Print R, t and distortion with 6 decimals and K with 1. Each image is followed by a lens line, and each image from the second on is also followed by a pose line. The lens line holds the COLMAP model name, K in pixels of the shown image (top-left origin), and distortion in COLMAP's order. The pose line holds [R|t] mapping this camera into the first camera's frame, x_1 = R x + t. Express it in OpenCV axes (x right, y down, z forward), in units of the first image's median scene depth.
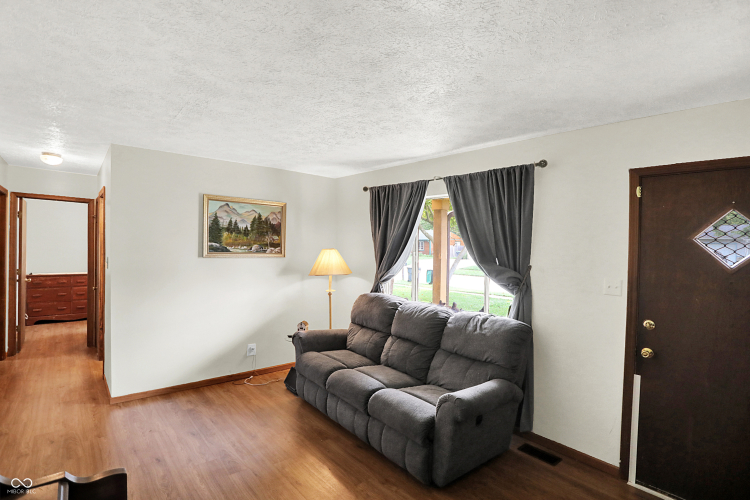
lens RADIAL K [[388.3, 0, 376.2], [0, 388.3, 248.4], [0, 0, 1]] dist [-0.031882, 0.010129]
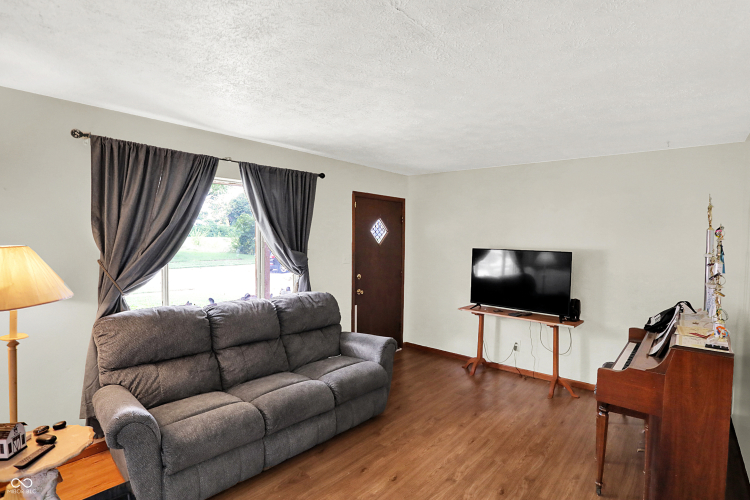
lens RADIAL K [[388.3, 0, 375.9], [0, 388.3, 246.4], [0, 0, 1]] dist [-0.031882, 0.010129]
pose [[-0.162309, -0.035574, 0.986099, -0.927605], [0.011570, 0.999213, 0.037952, -0.013514], [-0.986672, 0.017570, -0.161769, 0.972548]]
